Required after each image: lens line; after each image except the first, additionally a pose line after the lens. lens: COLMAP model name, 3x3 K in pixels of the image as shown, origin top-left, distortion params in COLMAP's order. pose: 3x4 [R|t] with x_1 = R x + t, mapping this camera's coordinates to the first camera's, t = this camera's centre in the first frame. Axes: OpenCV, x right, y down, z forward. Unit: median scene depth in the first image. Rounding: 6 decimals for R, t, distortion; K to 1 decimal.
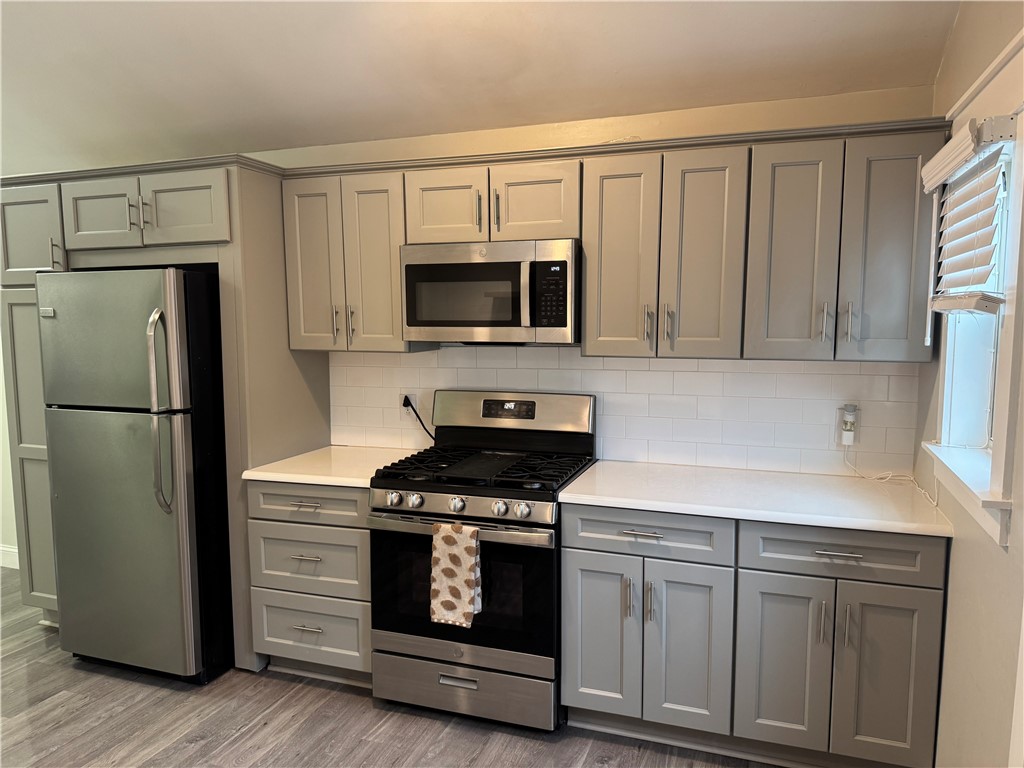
lens RADIAL K [[725.1, 0, 516.6], [0, 725.1, 386.2], [0, 0, 1]] dist [0.064128, -0.075498]
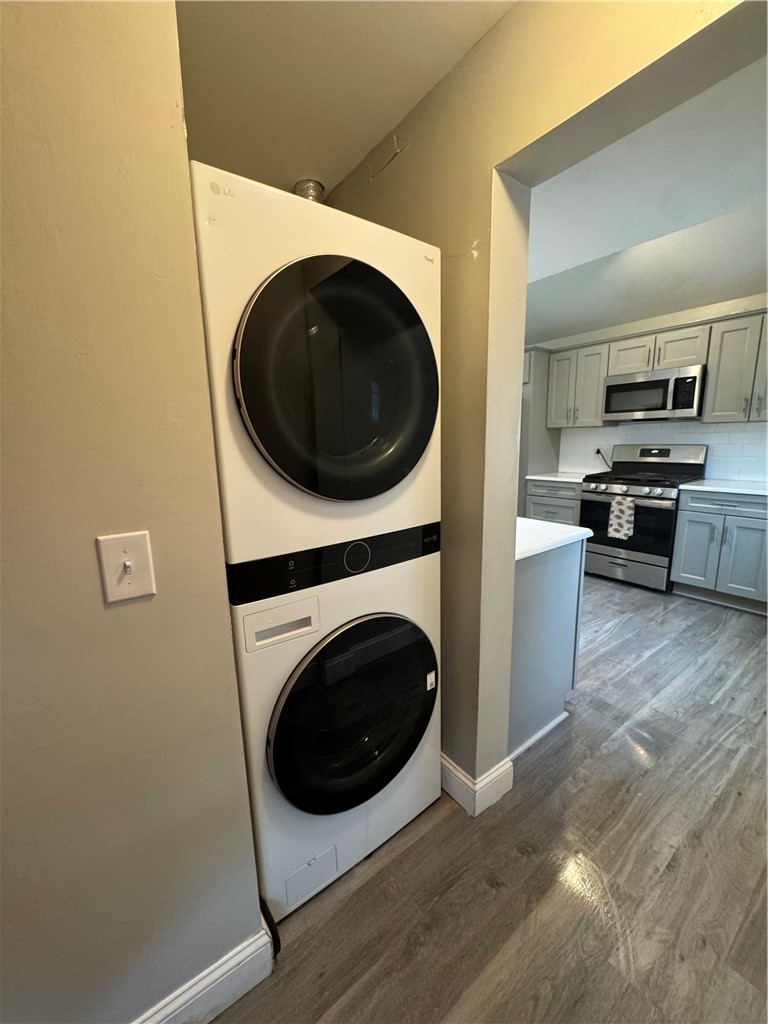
lens RADIAL K [[401.2, 0, 384.0], [0, 401.2, 512.0], [0, 0, 1]] dist [0.000007, 0.000166]
pose [[0.832679, 0.087398, -0.546815, -0.014581], [-0.036936, 0.994033, 0.102631, 0.128986], [0.552522, -0.065262, 0.830939, -0.474400]]
